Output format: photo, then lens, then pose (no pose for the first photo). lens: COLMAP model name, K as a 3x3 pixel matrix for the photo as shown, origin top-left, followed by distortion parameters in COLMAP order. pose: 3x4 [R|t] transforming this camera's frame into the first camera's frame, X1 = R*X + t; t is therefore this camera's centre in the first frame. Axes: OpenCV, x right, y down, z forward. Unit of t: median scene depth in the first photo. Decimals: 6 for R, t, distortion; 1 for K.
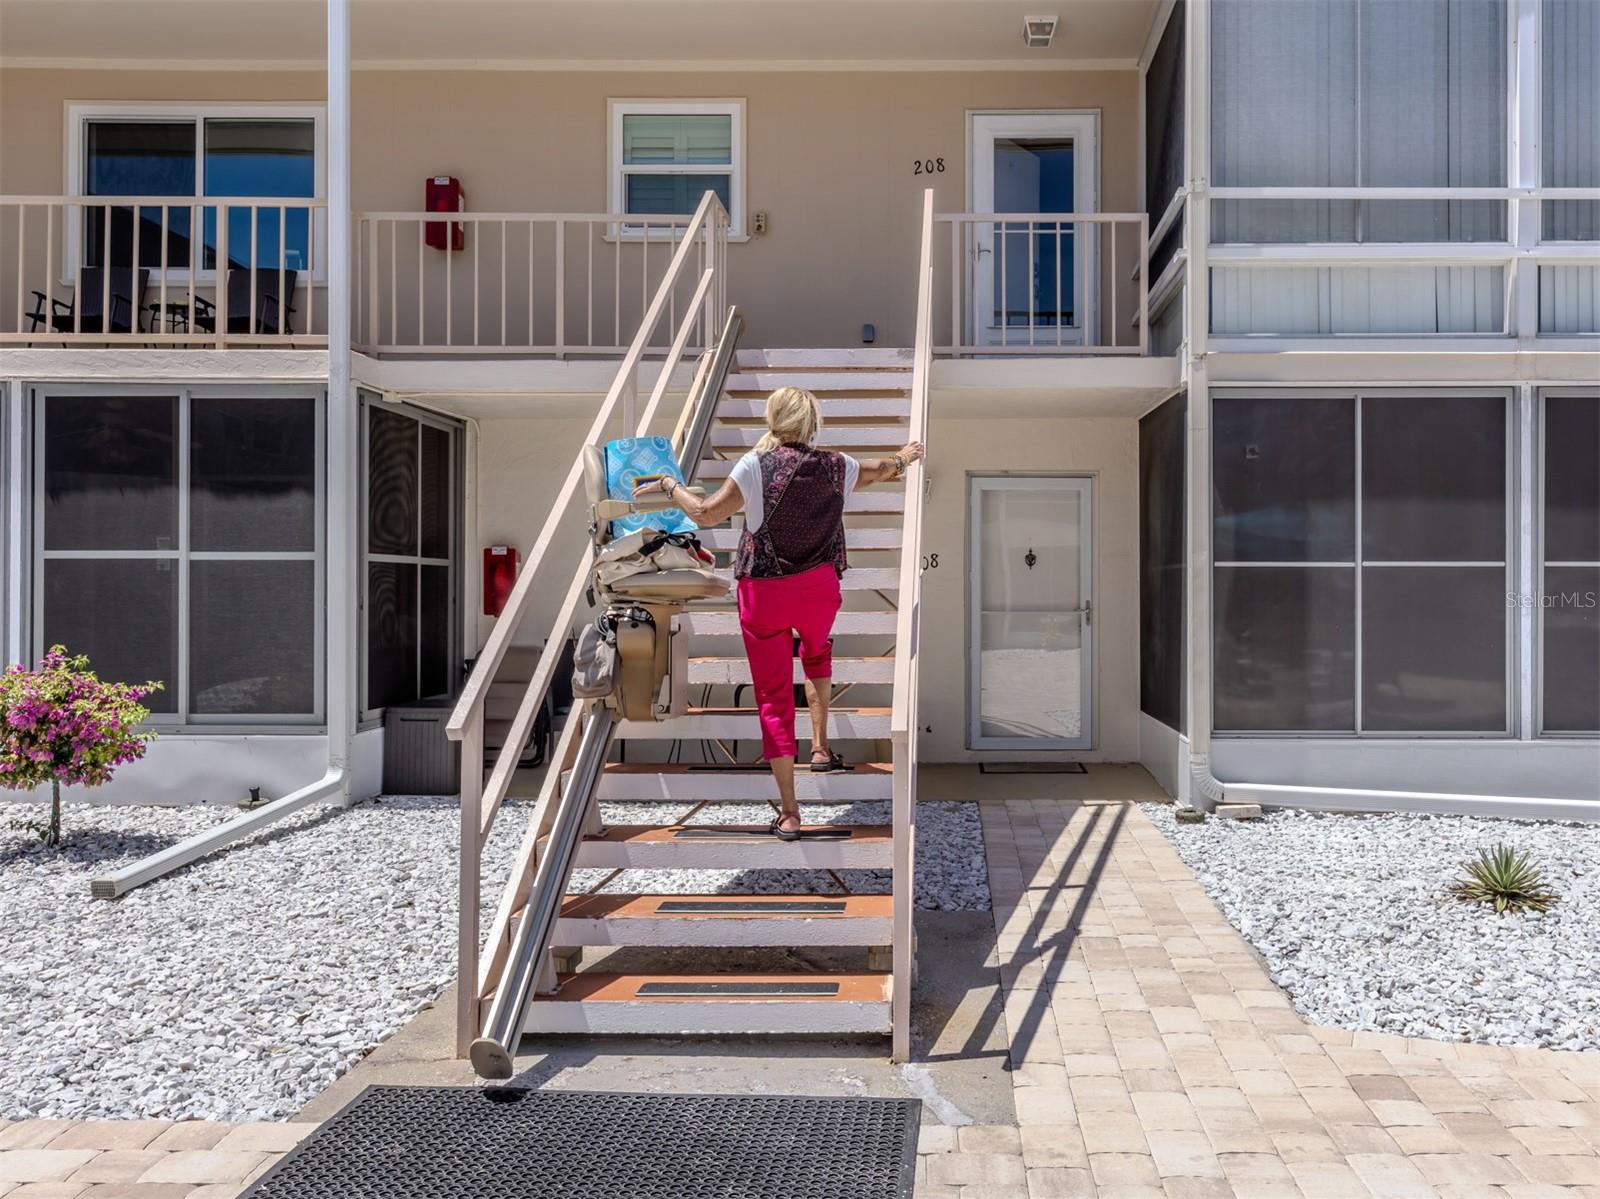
lens RADIAL K [[1052.6, 0, 800.4], [0, 1052.6, 599.5], [0, 0, 1]] dist [0.007668, 0.003808]
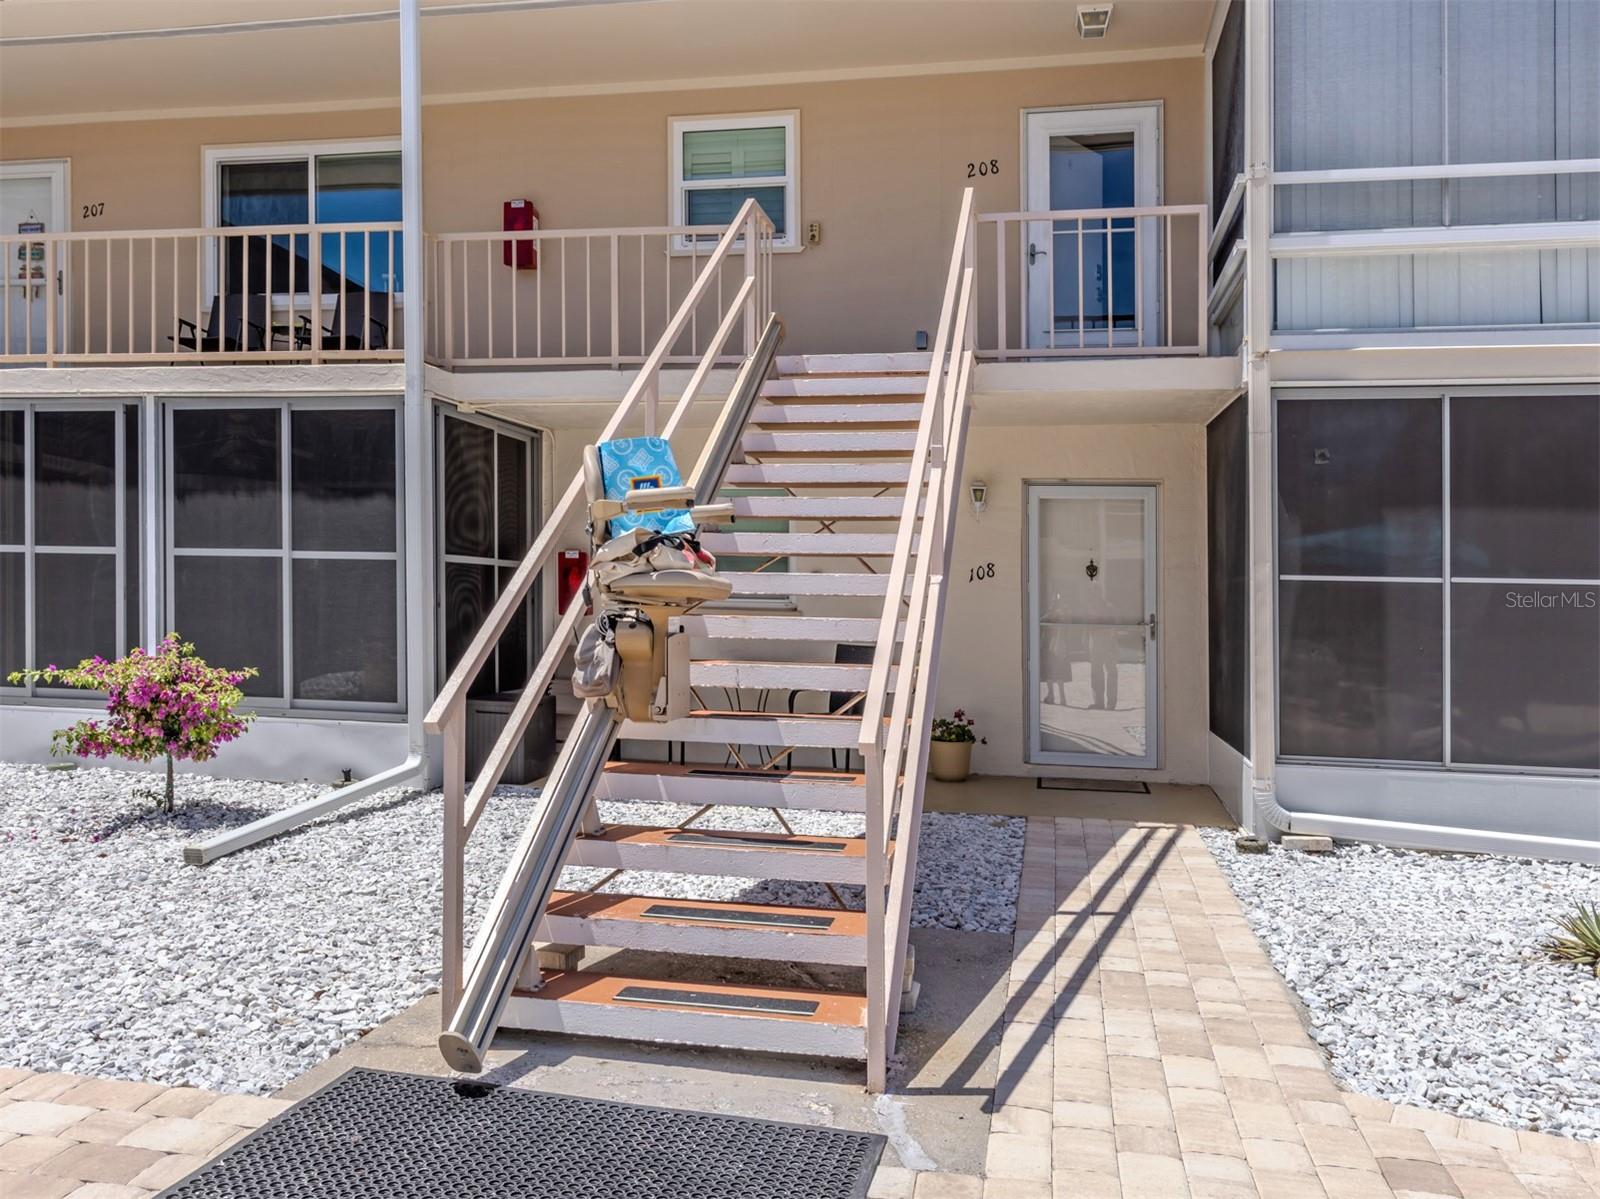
lens RADIAL K [[983.3, 0, 799.9], [0, 983.3, 599.9], [0, 0, 1]] dist [0.009695, 0.000939]
pose [[0.988925, 0.020386, -0.147009, 0.108116], [-0.021888, 0.999723, -0.008604, 0.003525], [0.146793, 0.011726, 0.989098, 0.077631]]
